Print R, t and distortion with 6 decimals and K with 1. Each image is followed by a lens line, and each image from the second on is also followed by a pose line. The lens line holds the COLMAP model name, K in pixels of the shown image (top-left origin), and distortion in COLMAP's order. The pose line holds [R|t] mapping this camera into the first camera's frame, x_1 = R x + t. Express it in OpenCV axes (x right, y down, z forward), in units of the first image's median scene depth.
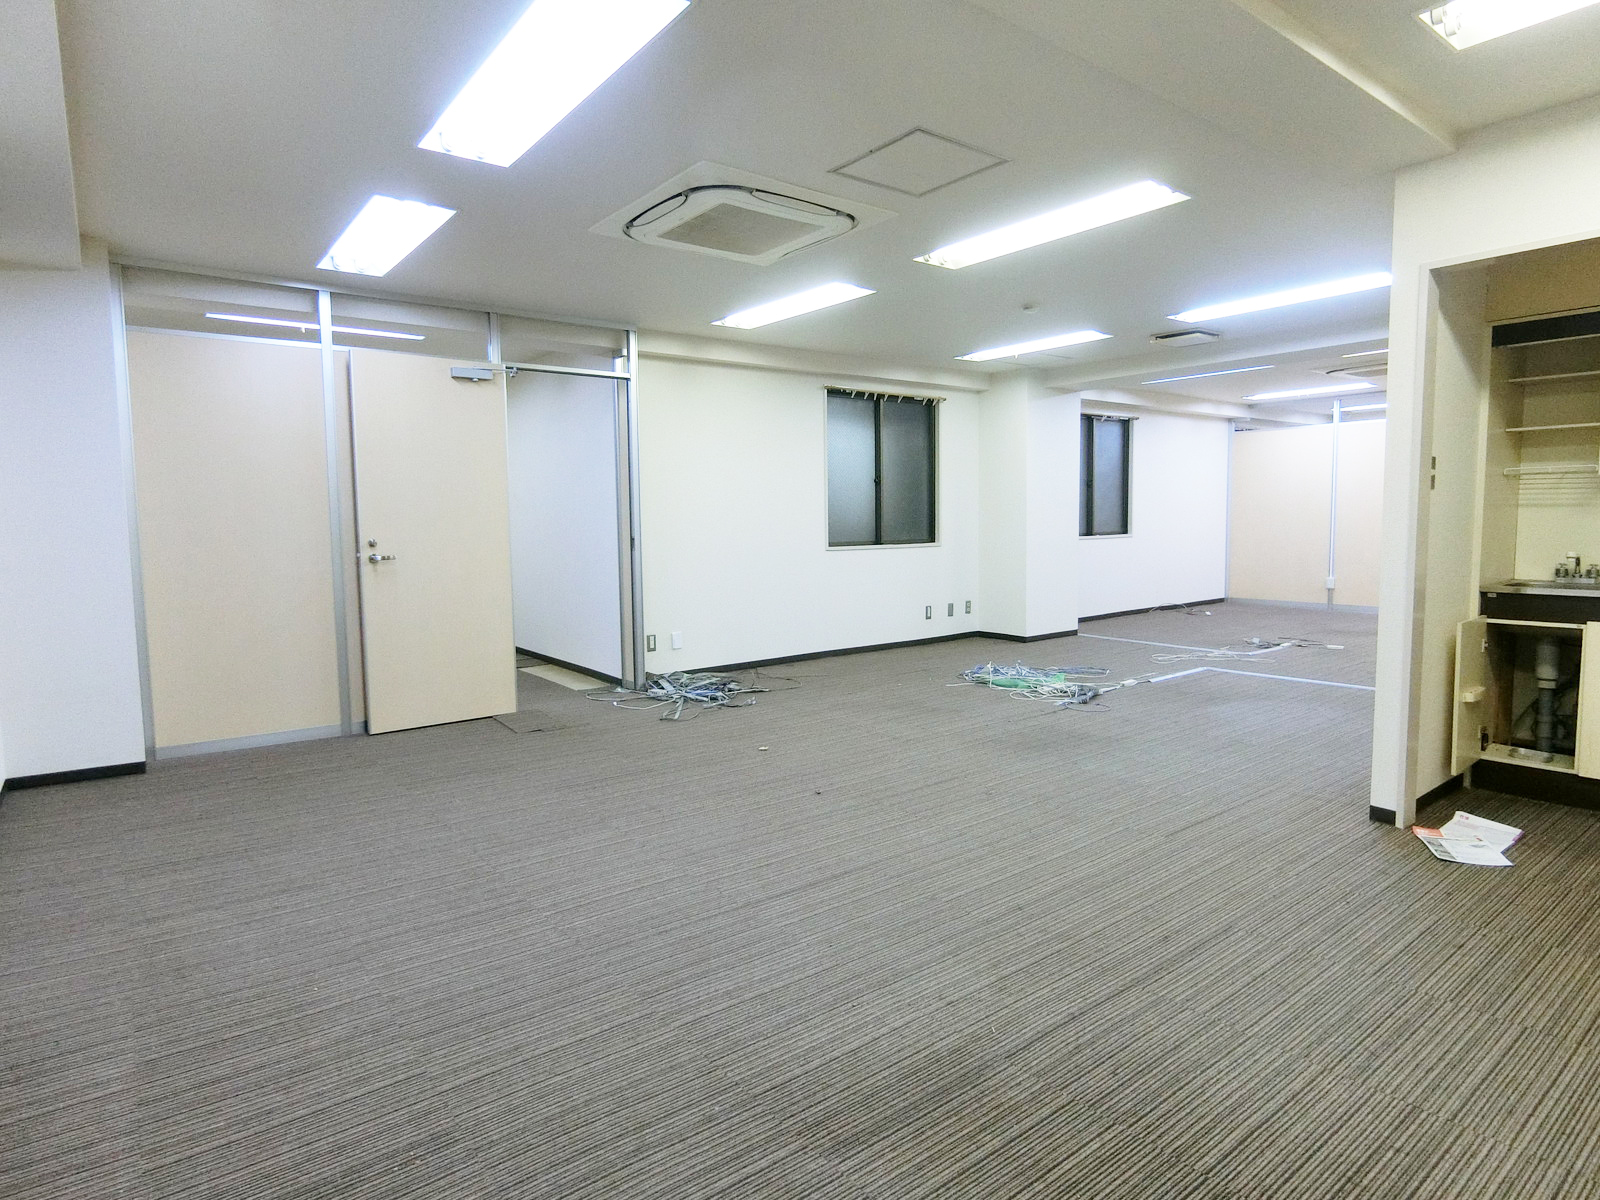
lens RADIAL K [[892.9, 0, 800.0], [0, 892.9, 600.0], [0, 0, 1]] dist [-0.002043, -0.000247]
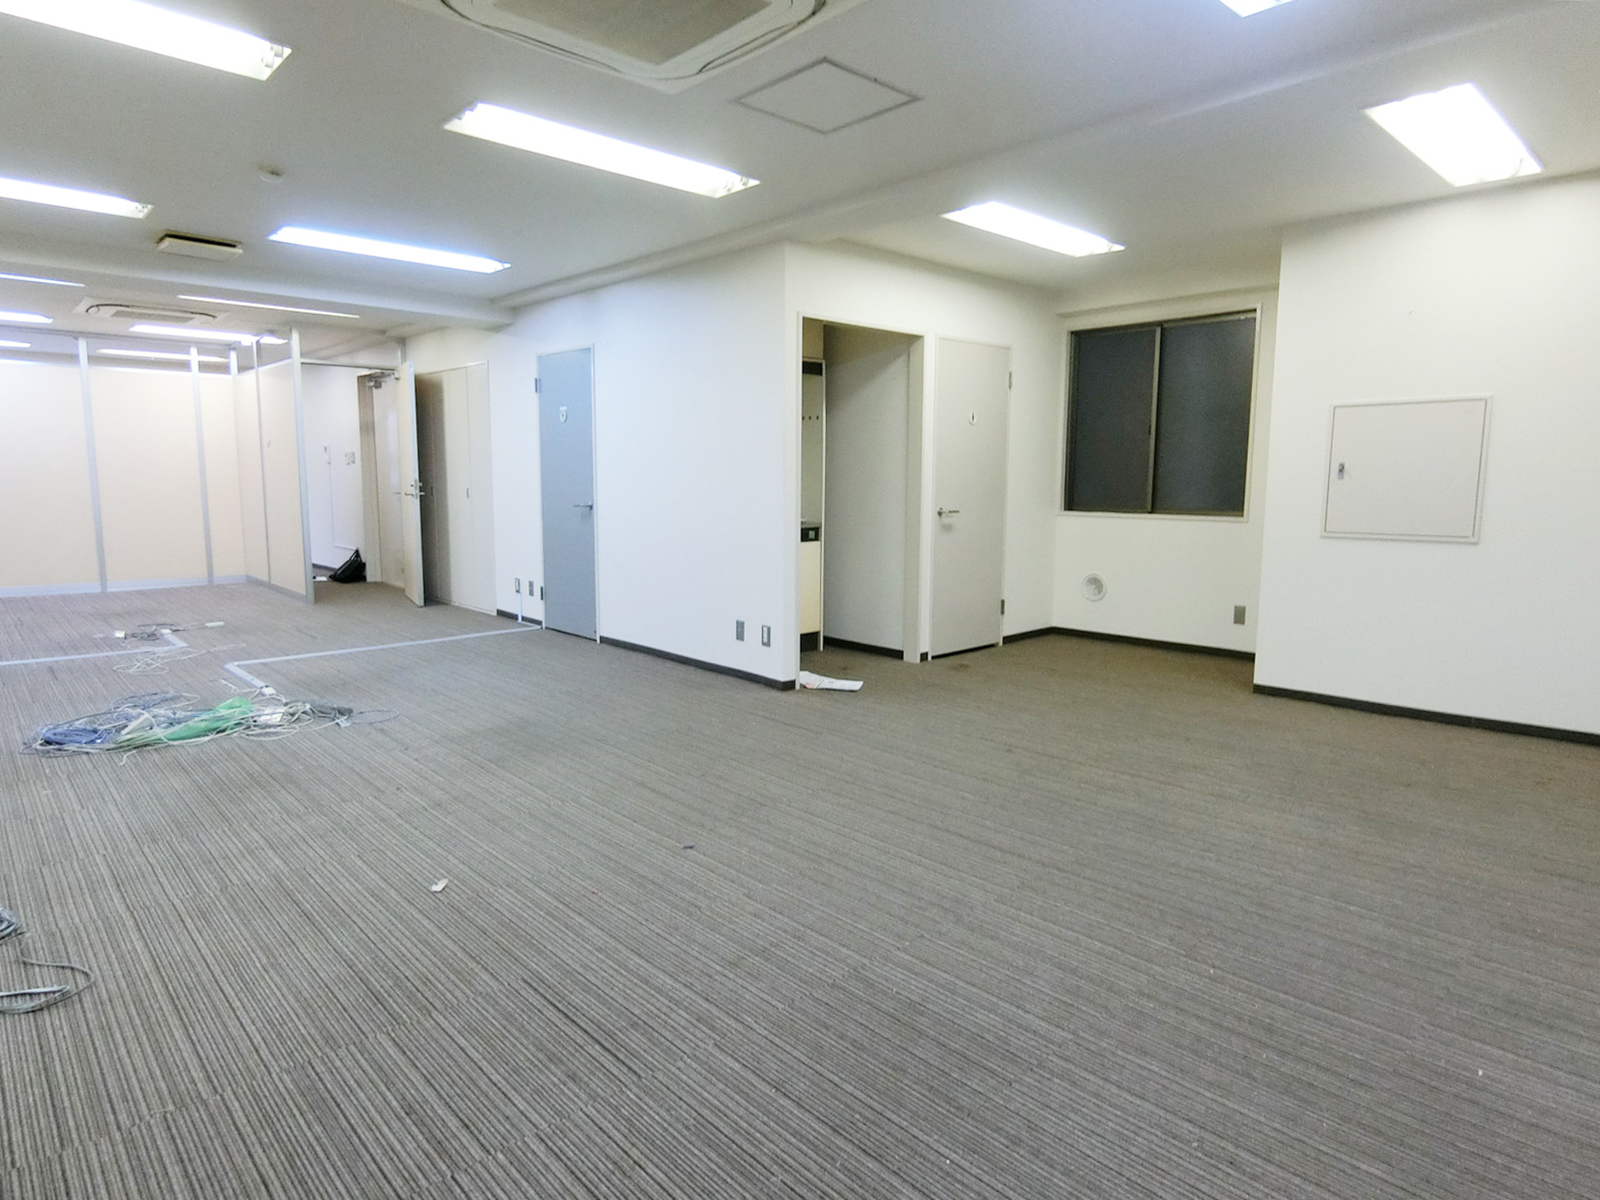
lens RADIAL K [[928.7, 0, 800.0], [0, 928.7, 600.0], [0, 0, 1]] dist [0.002684, 0.000049]
pose [[-0.096588, -0.121322, 0.987903, -0.838993], [0.088850, 0.987530, 0.129964, -0.092897], [-0.991351, 0.100328, -0.084604, 1.093798]]
